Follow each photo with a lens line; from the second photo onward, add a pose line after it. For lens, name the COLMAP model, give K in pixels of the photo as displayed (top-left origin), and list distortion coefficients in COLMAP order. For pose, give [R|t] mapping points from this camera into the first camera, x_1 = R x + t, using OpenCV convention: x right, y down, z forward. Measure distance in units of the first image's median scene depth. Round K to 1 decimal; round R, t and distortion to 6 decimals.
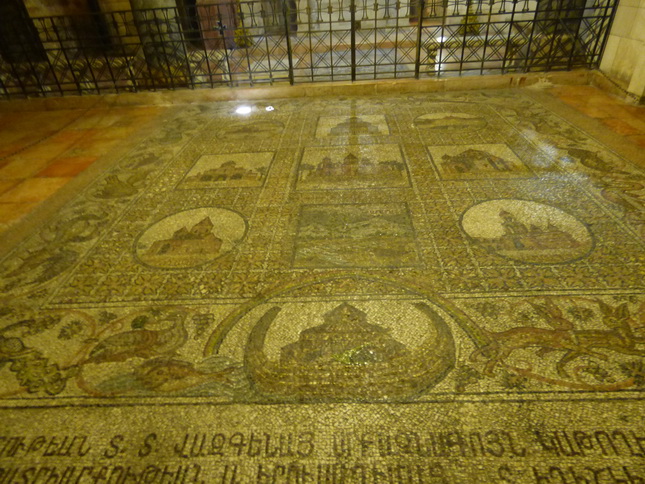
lens RADIAL K [[386.5, 0, 326.1], [0, 386.5, 241.5], [0, 0, 1]] dist [-0.011218, -0.002113]
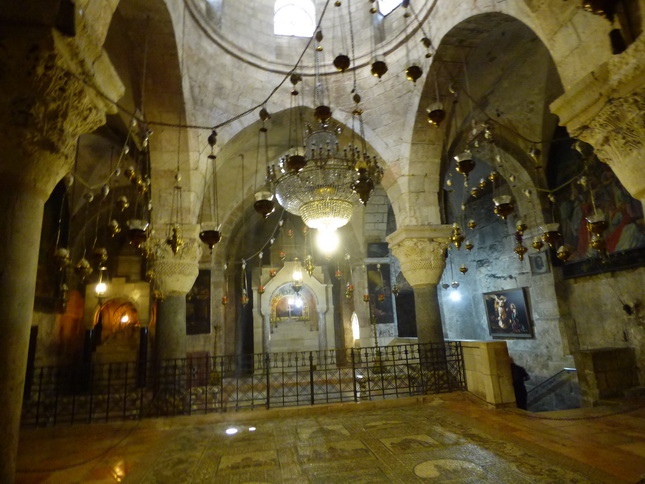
lens RADIAL K [[386.5, 0, 326.1], [0, 386.5, 241.5], [0, 0, 1]] dist [-0.011218, -0.002113]
pose [[0.977859, 0.052078, 0.202680, -0.292872], [0.115654, 0.672688, -0.730832, 0.320112], [-0.174401, 0.738092, 0.651771, -0.537089]]
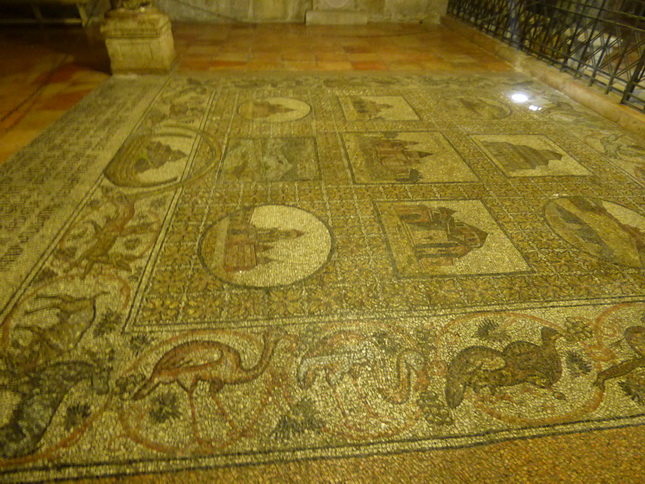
lens RADIAL K [[386.5, 0, 326.1], [0, 386.5, 241.5], [0, 0, 1]] dist [-0.011218, -0.002113]
pose [[0.132854, 0.663055, -0.736687, 0.825790], [-0.591859, 0.649276, 0.477644, -0.379230], [0.795017, 0.372558, 0.478694, 0.460546]]
